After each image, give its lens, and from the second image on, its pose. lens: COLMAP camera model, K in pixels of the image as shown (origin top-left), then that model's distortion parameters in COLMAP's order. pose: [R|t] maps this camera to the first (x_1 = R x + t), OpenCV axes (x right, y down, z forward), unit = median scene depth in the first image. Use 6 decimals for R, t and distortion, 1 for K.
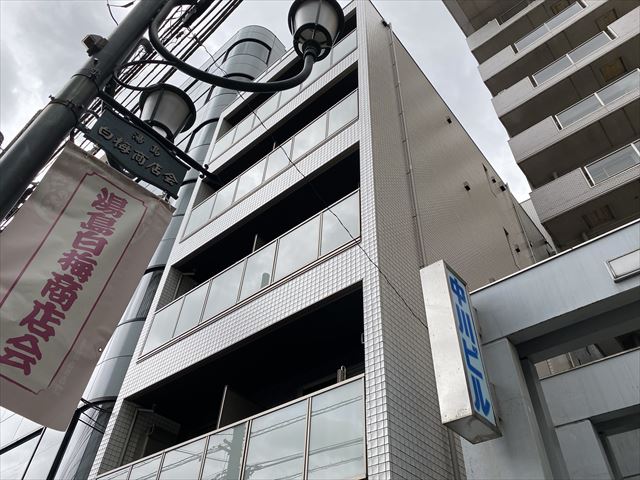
lens RADIAL K [[487.9, 0, 320.0], [0, 487.9, 240.0], [0, 0, 1]] dist [0.008736, -0.047228]
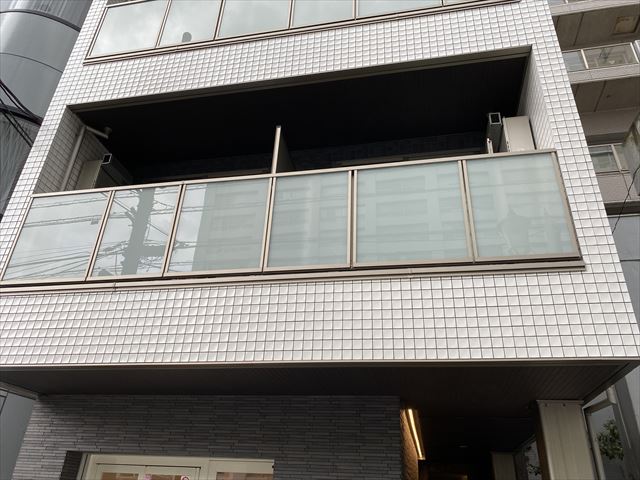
lens RADIAL K [[480.6, 0, 320.8], [0, 480.6, 221.9], [0, 0, 1]] dist [-0.001436, -0.004553]
pose [[0.875258, 0.224226, 0.428539, -0.576696], [-0.342685, 0.912766, 0.222319, 0.339305], [-0.341306, -0.341441, 0.875745, 0.373478]]
